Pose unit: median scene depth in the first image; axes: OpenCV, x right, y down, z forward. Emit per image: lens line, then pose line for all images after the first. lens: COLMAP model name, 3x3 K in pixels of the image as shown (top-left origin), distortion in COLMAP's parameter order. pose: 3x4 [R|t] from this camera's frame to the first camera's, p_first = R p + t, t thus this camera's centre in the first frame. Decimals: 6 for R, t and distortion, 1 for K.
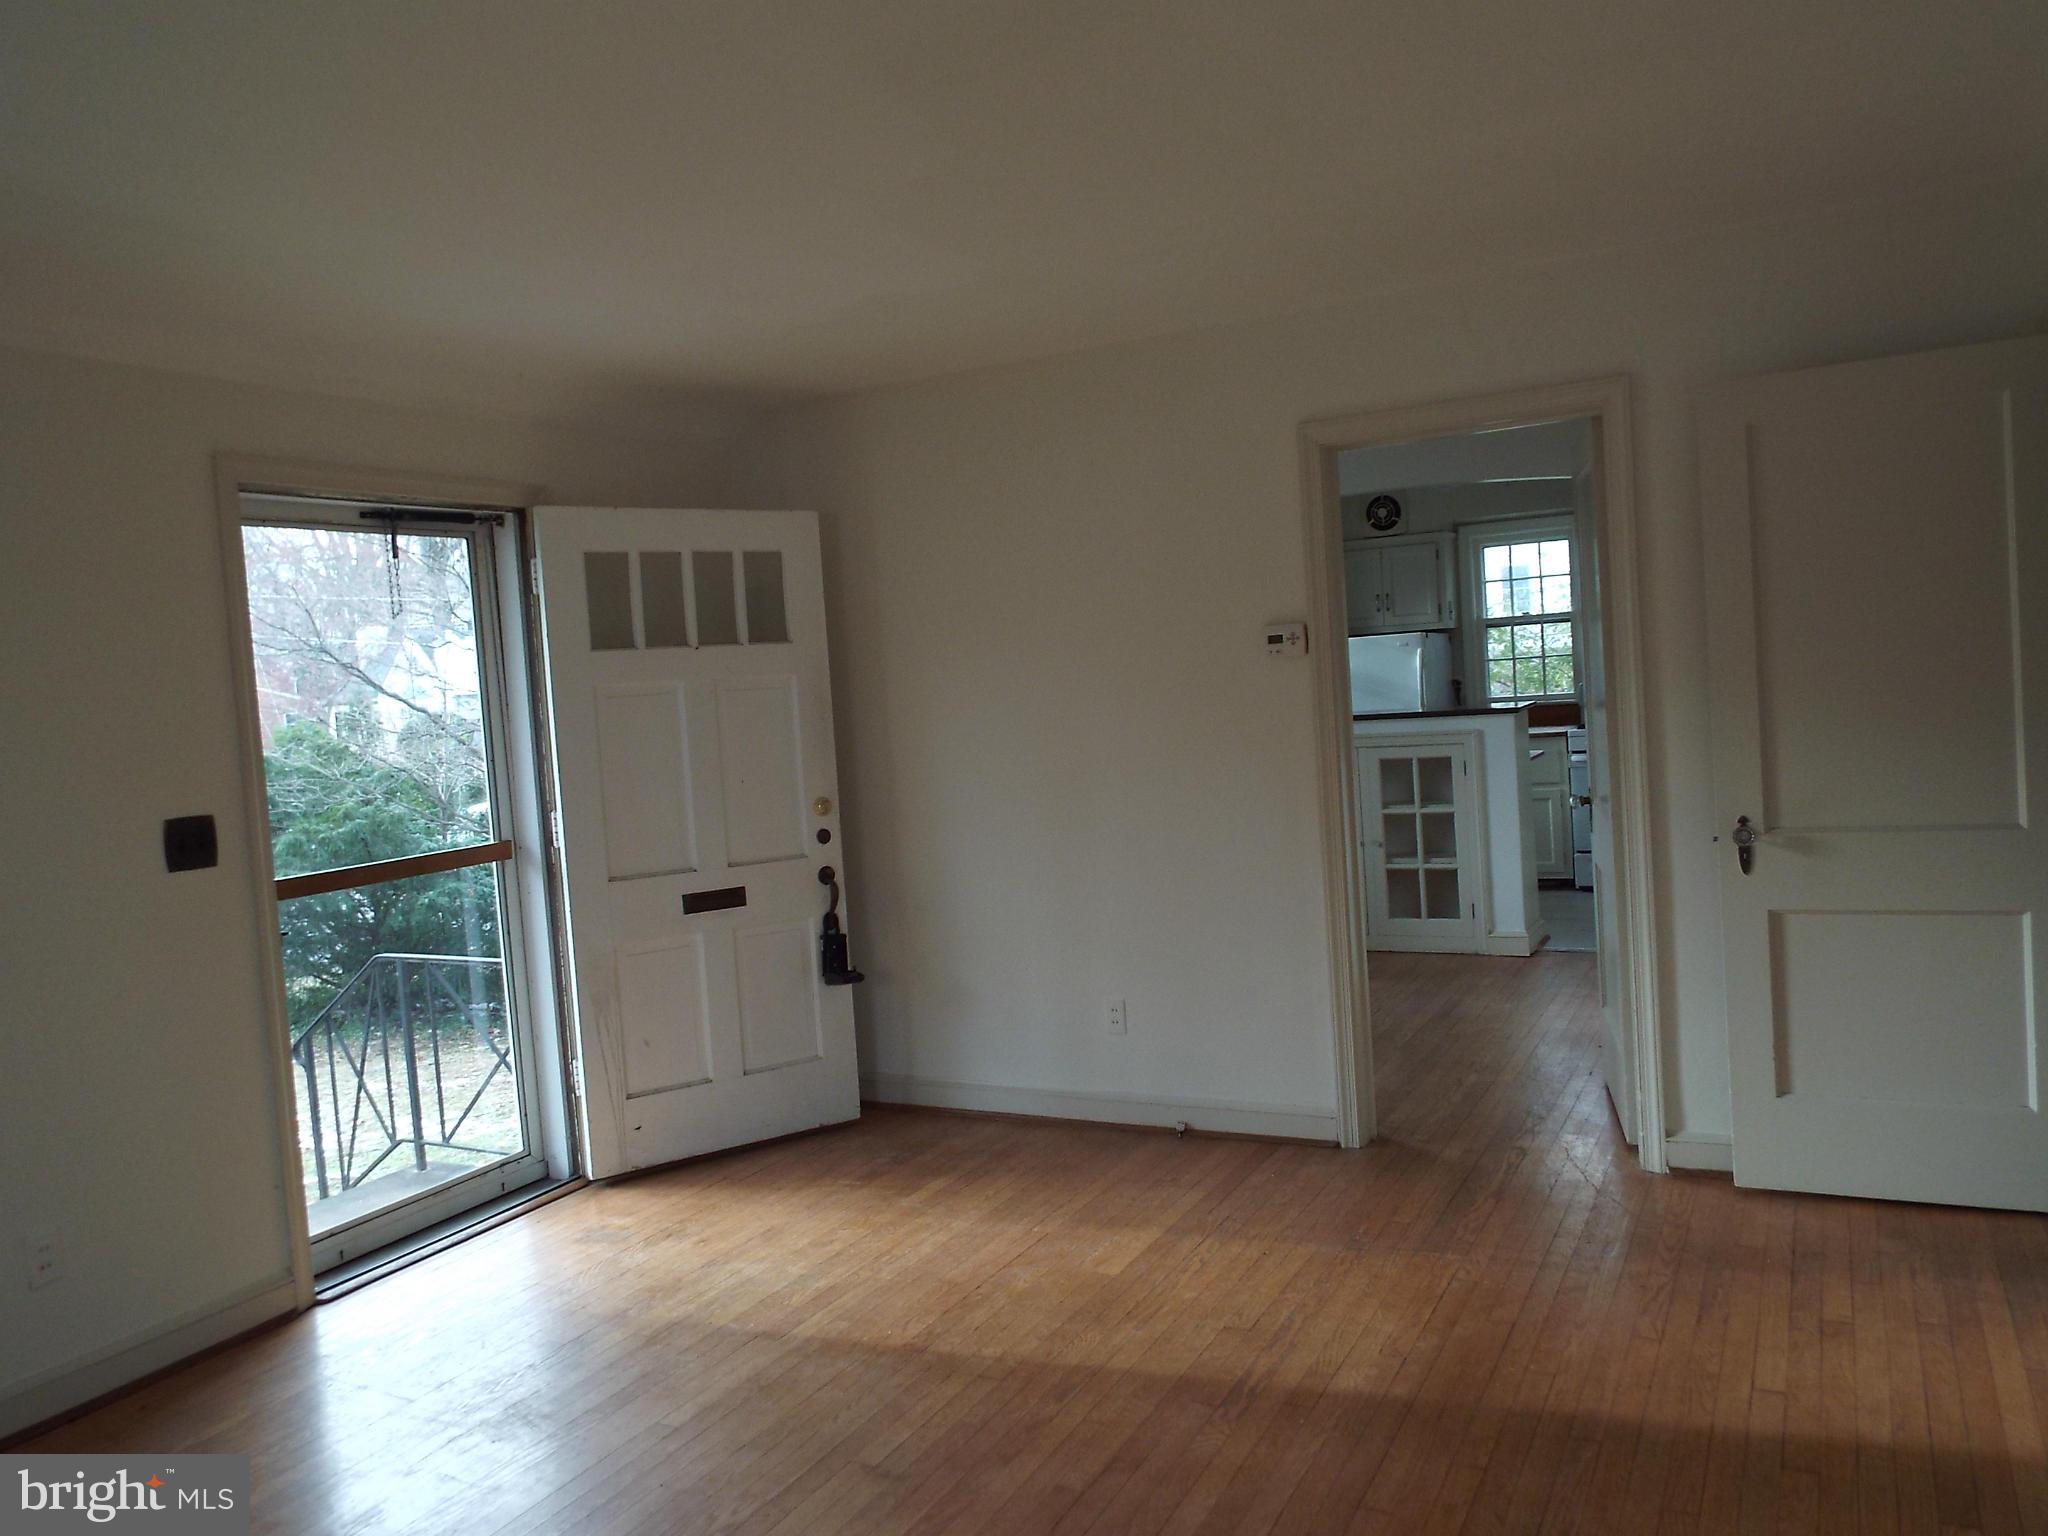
lens RADIAL K [[1514.1, 0, 1048.5], [0, 1514.1, 768.6], [0, 0, 1]] dist [-0.035122, 0.057214]
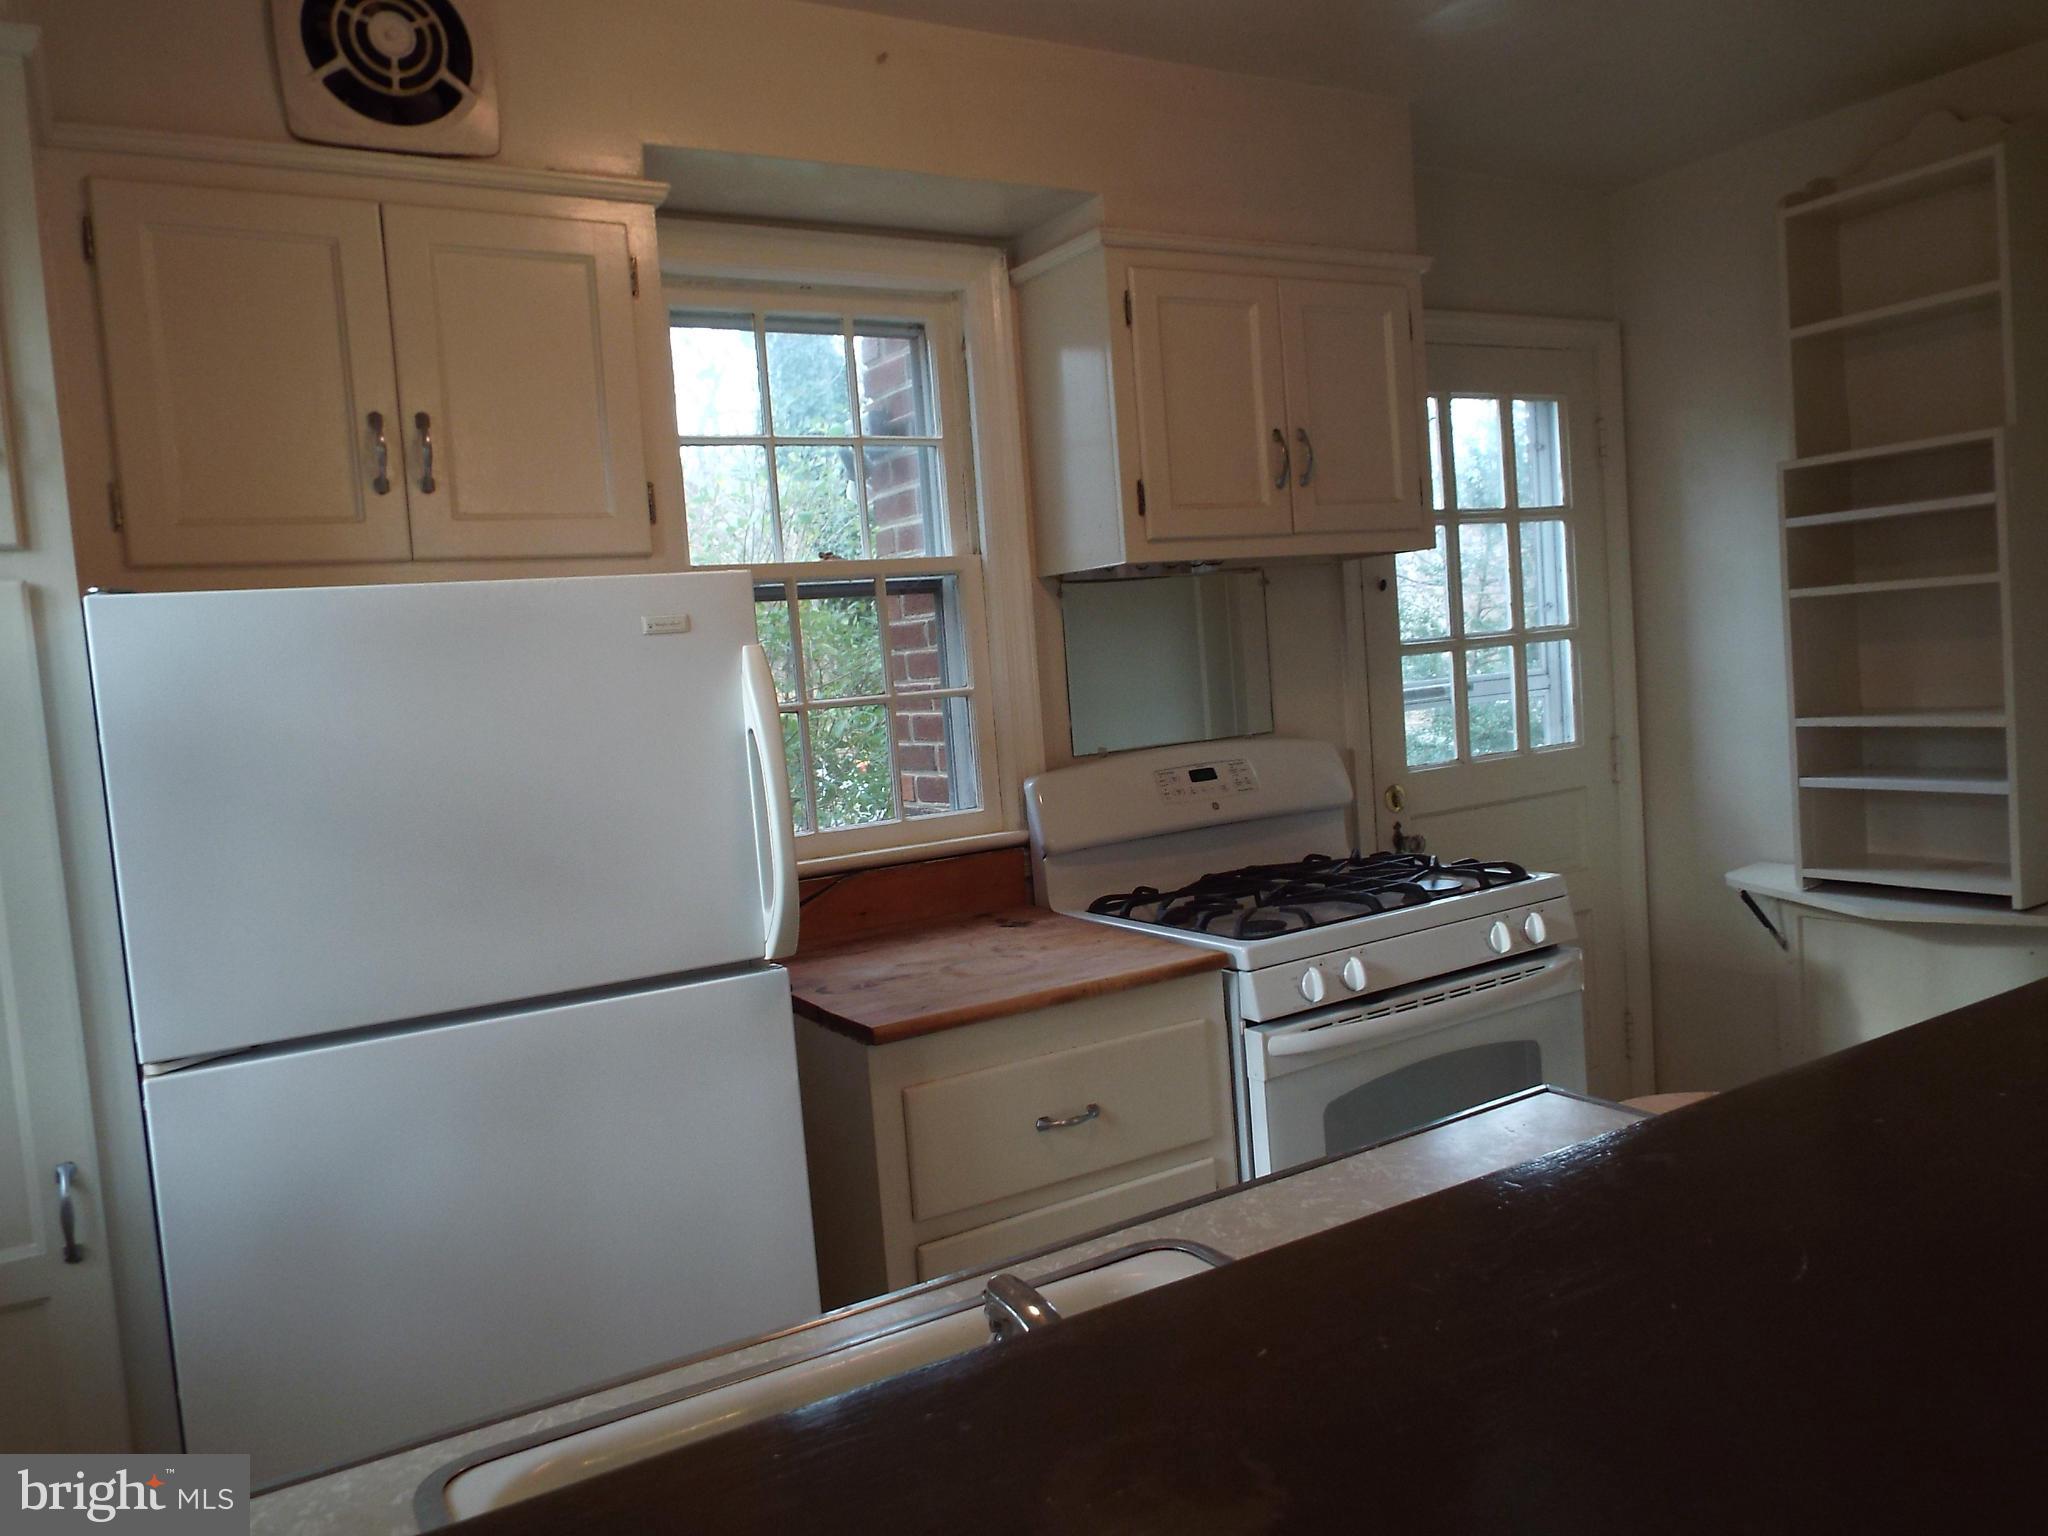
lens RADIAL K [[1495.1, 0, 1024.0], [0, 1495.1, 768.0], [0, 0, 1]] dist [-0.031466, 0.041380]
pose [[0.524933, -0.030853, 0.850584, 0.167863], [0.089672, 0.995786, -0.019221, -0.104795], [-0.846407, 0.086363, 0.525488, 1.645796]]
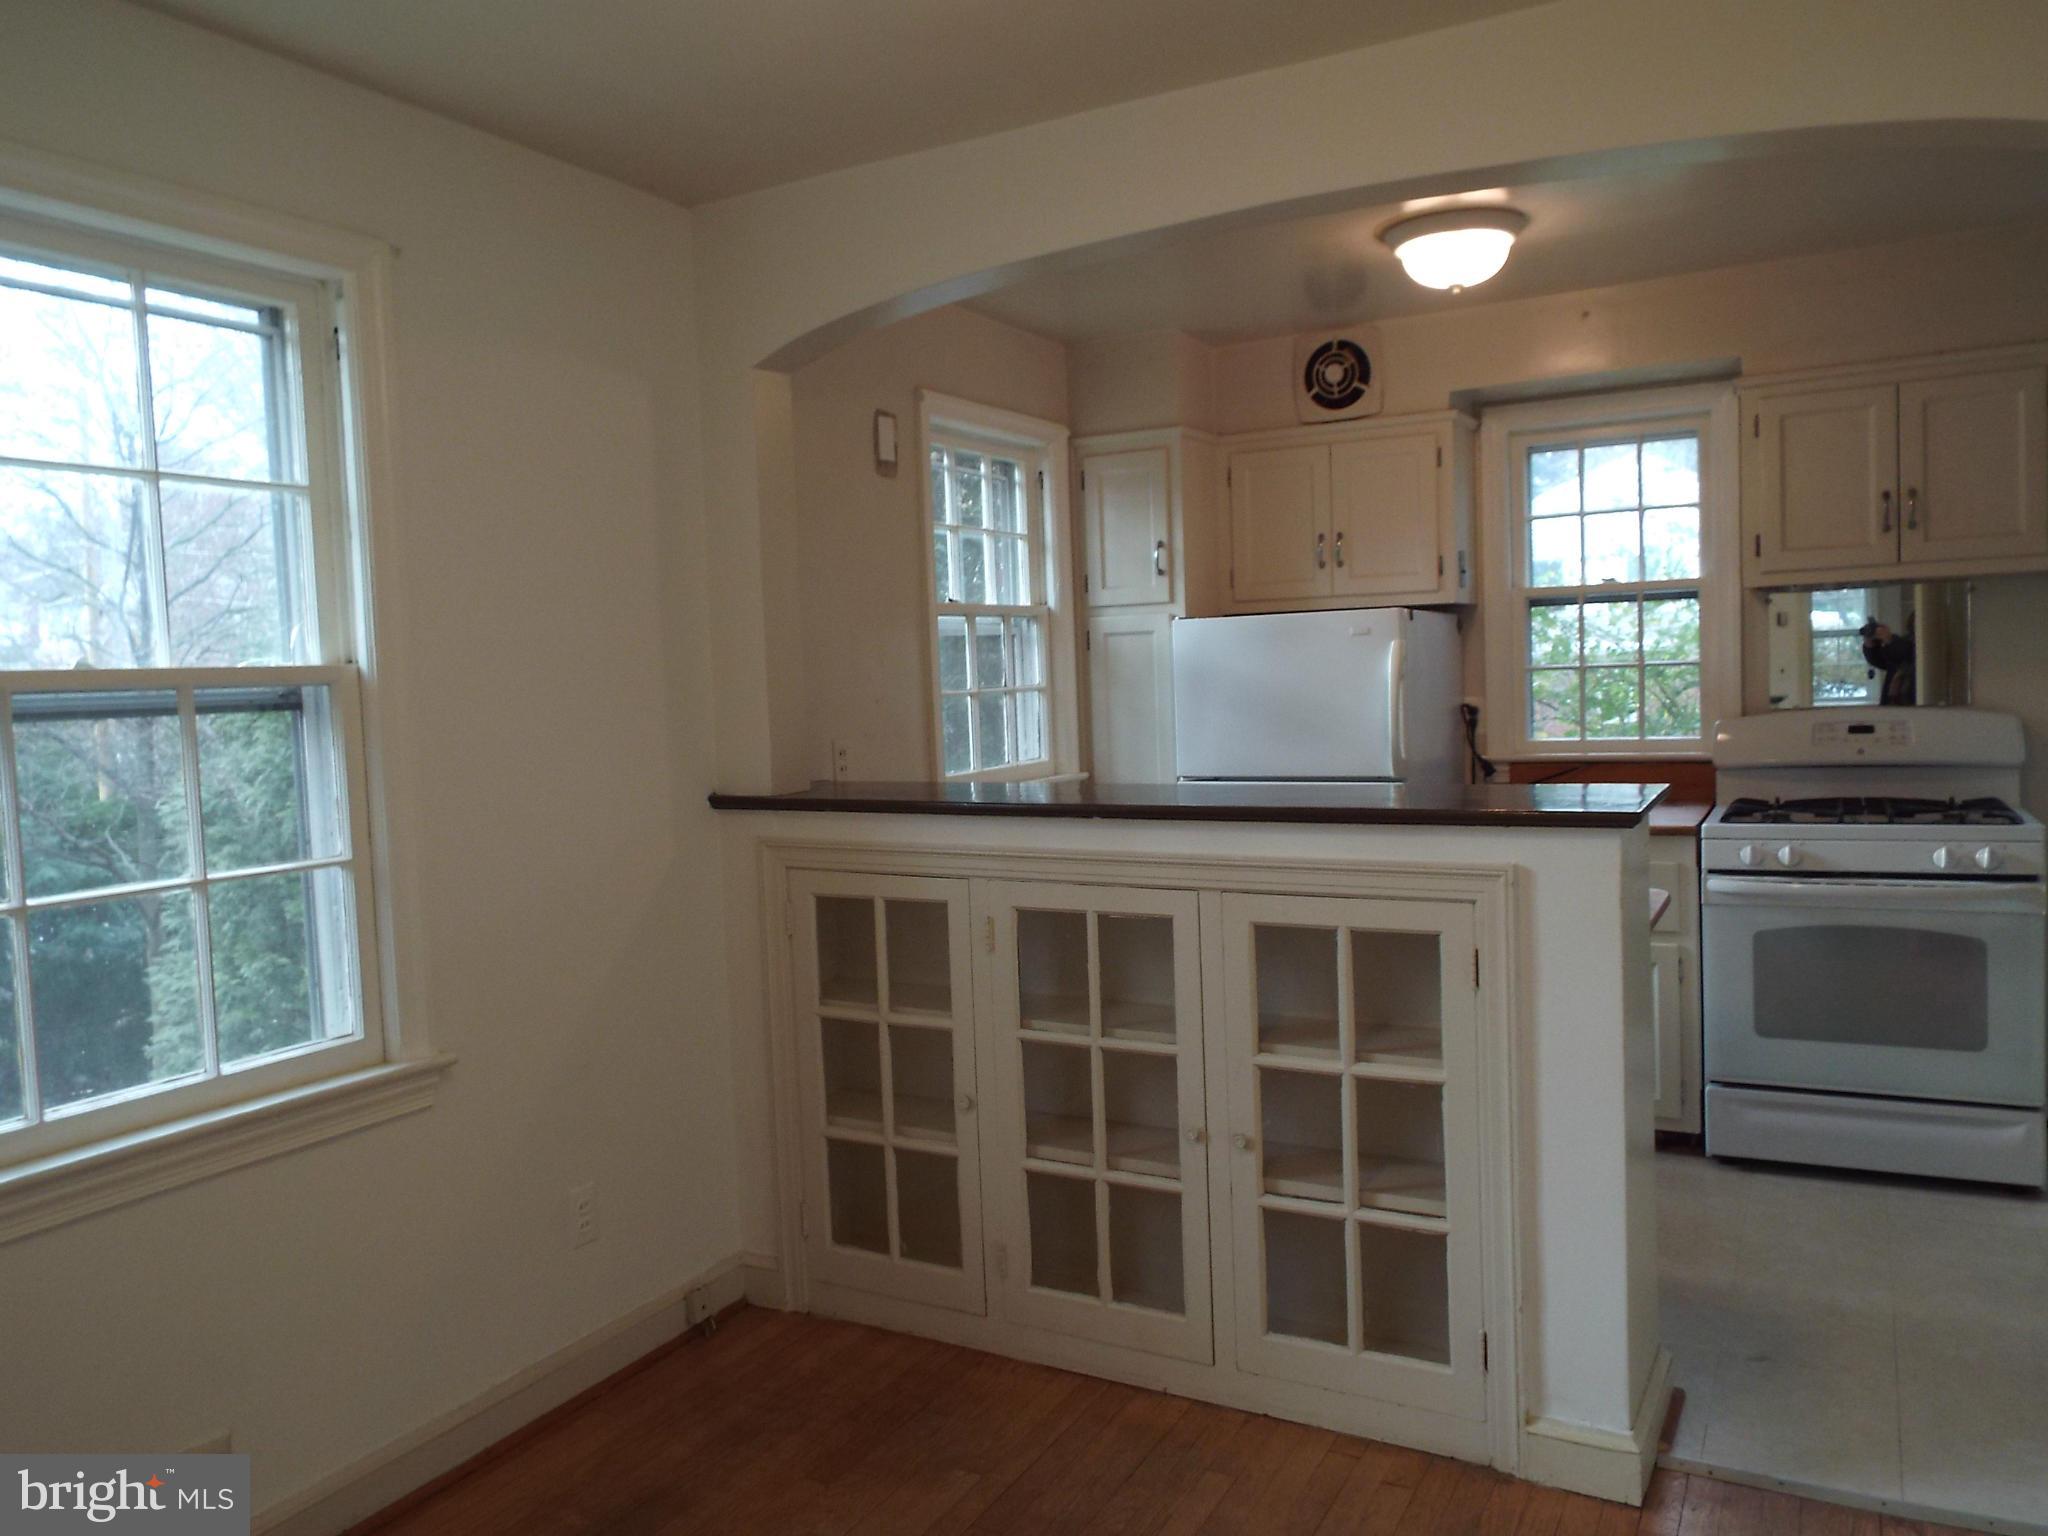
lens RADIAL K [[1514.1, 0, 1048.5], [0, 1514.1, 768.6], [0, 0, 1]] dist [-0.035122, 0.057214]
pose [[0.999412, 0.032341, -0.011361, 0.269849], [-0.032265, 0.999456, 0.006806, -0.072890], [0.011575, -0.006435, 0.999912, 0.978841]]
